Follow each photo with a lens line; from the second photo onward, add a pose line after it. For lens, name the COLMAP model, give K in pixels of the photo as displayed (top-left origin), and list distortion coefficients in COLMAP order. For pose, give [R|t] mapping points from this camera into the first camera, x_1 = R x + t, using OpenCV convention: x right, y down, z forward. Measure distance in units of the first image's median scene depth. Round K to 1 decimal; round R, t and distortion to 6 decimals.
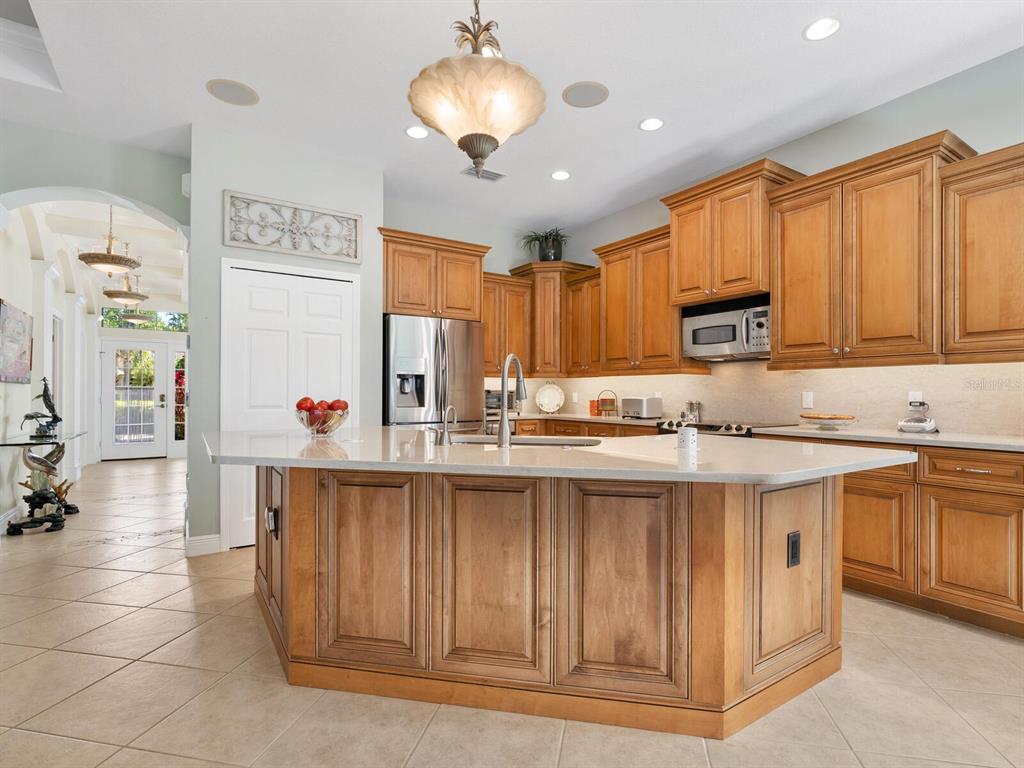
lens RADIAL K [[527.2, 0, 508.4], [0, 527.2, 386.6], [0, 0, 1]] dist [-0.006922, 0.000133]
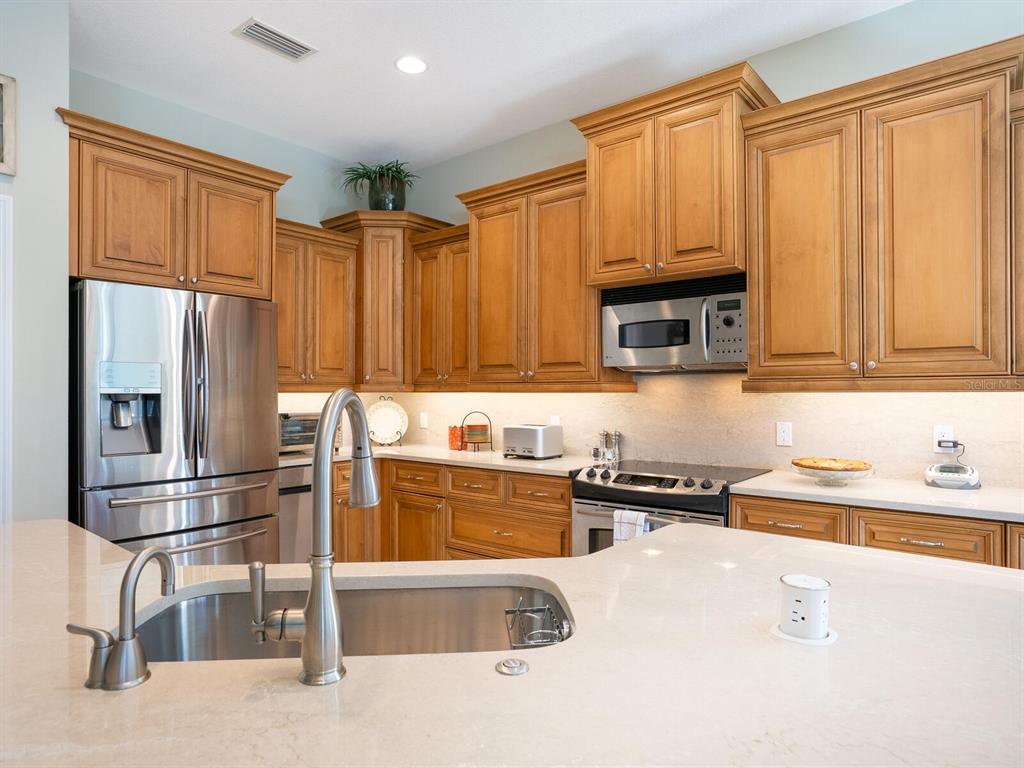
lens RADIAL K [[623.0, 0, 512.6], [0, 623.0, 384.0], [0, 0, 1]] dist [-0.019159, 0.010576]
pose [[0.952120, -0.001661, 0.305720, -0.009538], [0.001453, 0.999999, 0.000911, -0.034178], [-0.305721, -0.000423, 0.952121, 0.292044]]
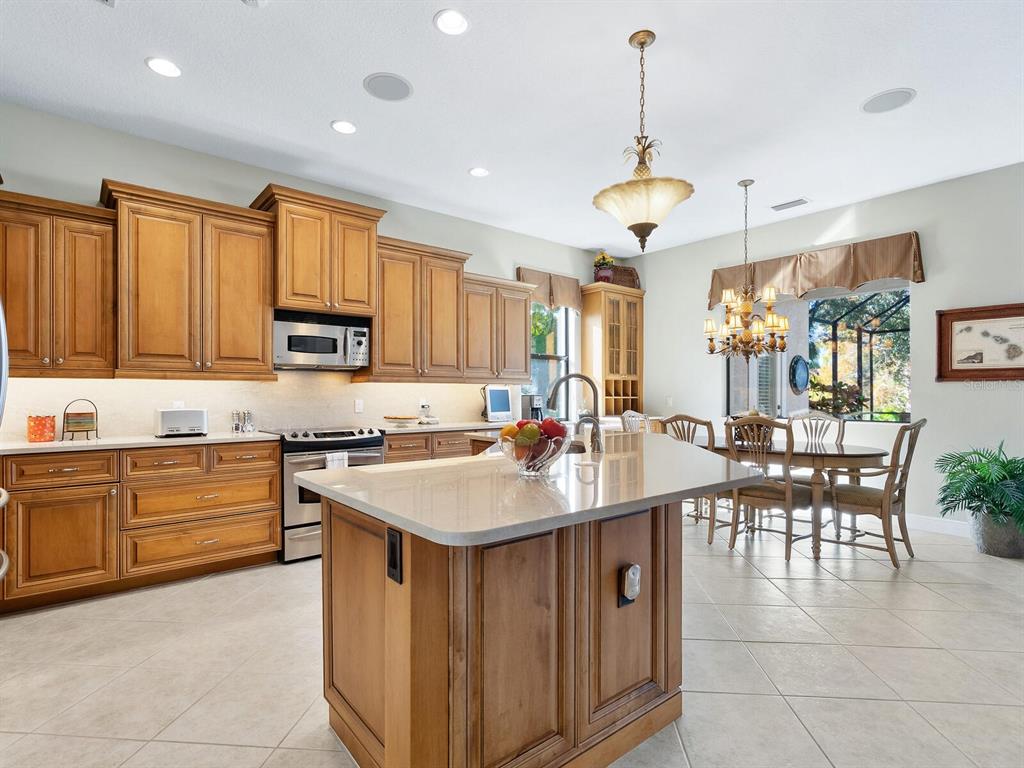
lens RADIAL K [[527.2, 0, 512.1], [0, 527.2, 394.6], [0, 0, 1]] dist [-0.006922, 0.000133]
pose [[-0.129009, -0.002795, 0.991639, -0.615630], [-0.010676, 0.999942, 0.001430, -0.006025], [-0.991586, -0.010402, -0.129032, 0.678952]]
